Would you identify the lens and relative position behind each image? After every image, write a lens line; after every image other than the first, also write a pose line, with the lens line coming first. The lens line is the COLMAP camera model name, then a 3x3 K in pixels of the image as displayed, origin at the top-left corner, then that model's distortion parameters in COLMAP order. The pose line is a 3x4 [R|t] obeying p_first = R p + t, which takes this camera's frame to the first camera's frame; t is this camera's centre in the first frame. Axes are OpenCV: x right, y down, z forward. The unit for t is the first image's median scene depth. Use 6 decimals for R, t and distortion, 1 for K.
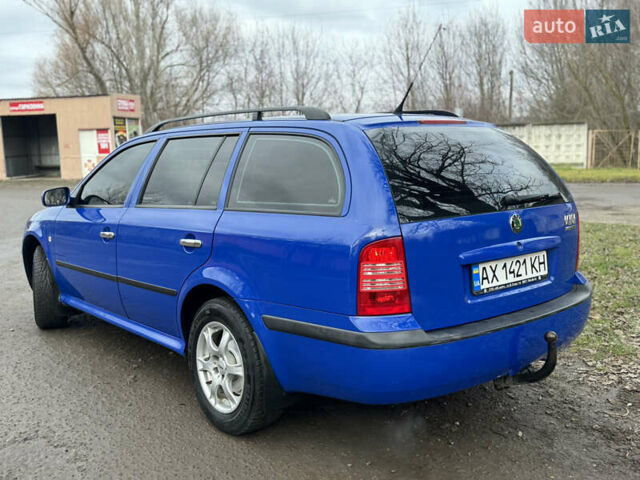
lens RADIAL K [[657.8, 0, 321.8], [0, 657.8, 242.5], [0, 0, 1]] dist [0.186315, -0.384617]
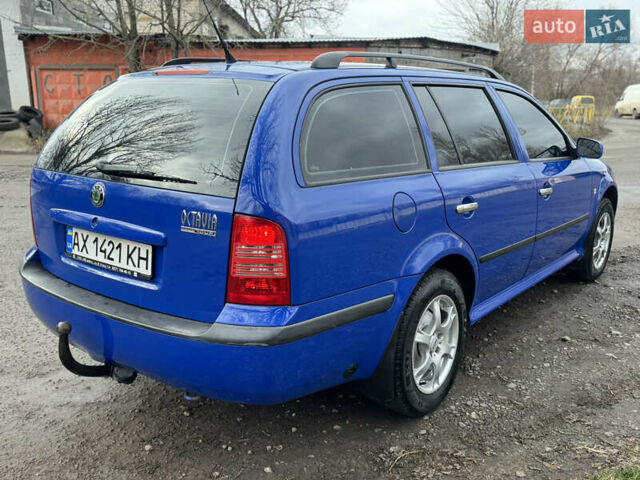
lens RADIAL K [[608.5, 0, 320.0], [0, 608.5, 240.0], [0, 0, 1]] dist [0.135545, -0.247631]
pose [[0.209271, 0.247390, -0.946046, 0.975620], [-0.149917, 0.964148, 0.218961, -0.166161], [0.966297, 0.096006, 0.238856, 0.958369]]
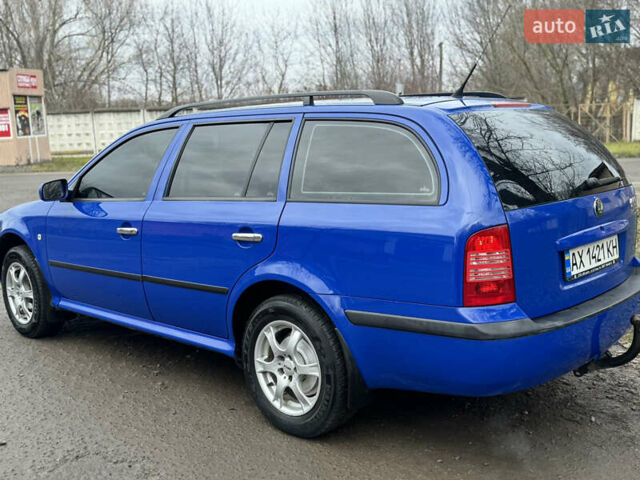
lens RADIAL K [[716.1, 0, 323.2], [0, 716.1, 239.5], [0, 0, 1]] dist [0.194833, -0.433976]
pose [[0.992632, -0.031609, 0.116969, -0.212553], [0.029958, 0.999425, 0.015854, -0.009421], [-0.117403, -0.012234, 0.993009, -0.024319]]
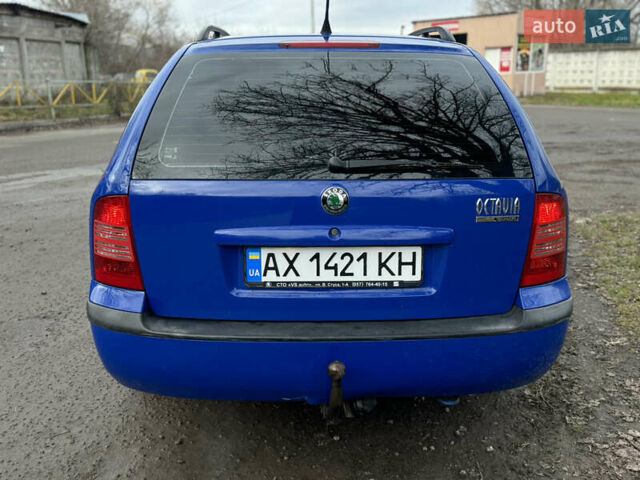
lens RADIAL K [[608.5, 0, 320.0], [0, 608.5, 240.0], [0, 0, 1]] dist [0.135545, -0.247631]
pose [[0.781450, 0.186388, -0.595479, 0.582958], [-0.104338, 0.979939, 0.169802, -0.082707], [0.615182, -0.070561, 0.785221, 0.430961]]
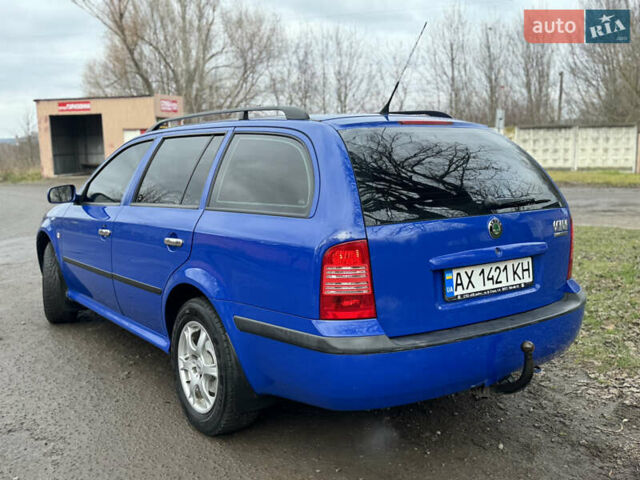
lens RADIAL K [[656.8, 0, 315.6], [0, 656.8, 245.3], [0, 0, 1]] dist [0.195013, -0.407850]
pose [[0.997019, 0.020283, -0.074441, 0.091639], [-0.020104, 0.999793, 0.003164, -0.001703], [0.074490, -0.001658, 0.997220, 0.018242]]
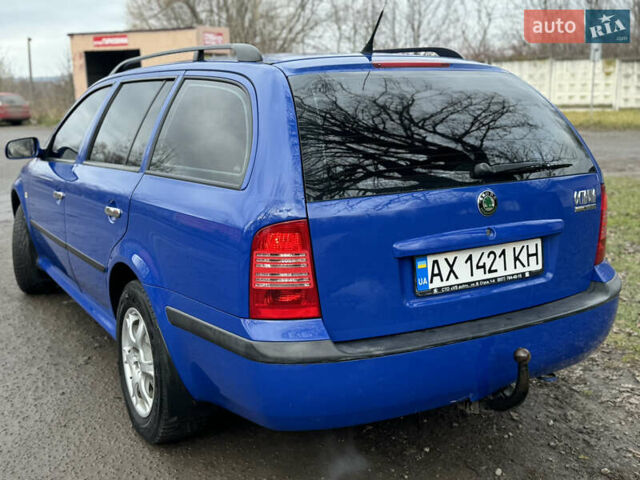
lens RADIAL K [[732.2, 0, 320.0], [0, 732.2, 240.0], [0, 0, 1]] dist [0.203766, -0.448881]
pose [[0.985895, 0.038232, -0.162942, 0.213306], [-0.027839, 0.997458, 0.065597, -0.032131], [0.165035, -0.060136, 0.984453, 0.126041]]
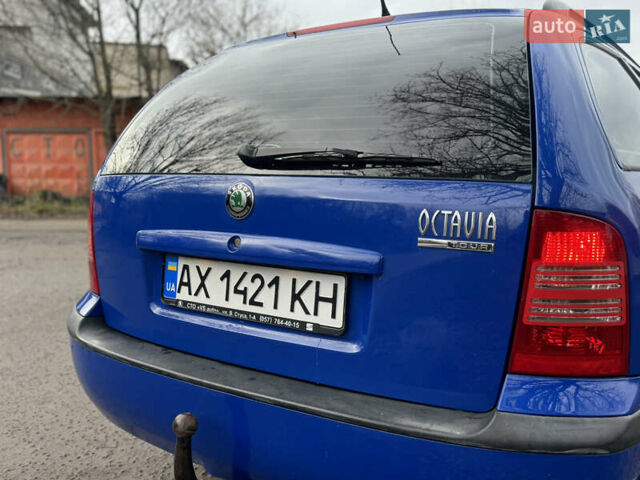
lens RADIAL K [[608.5, 0, 320.0], [0, 608.5, 240.0], [0, 0, 1]] dist [0.135545, -0.247631]
pose [[0.274883, 0.135387, -0.951898, 0.678047], [-0.145141, 0.984534, 0.098116, -0.047754], [0.950460, 0.111189, 0.290282, 0.811052]]
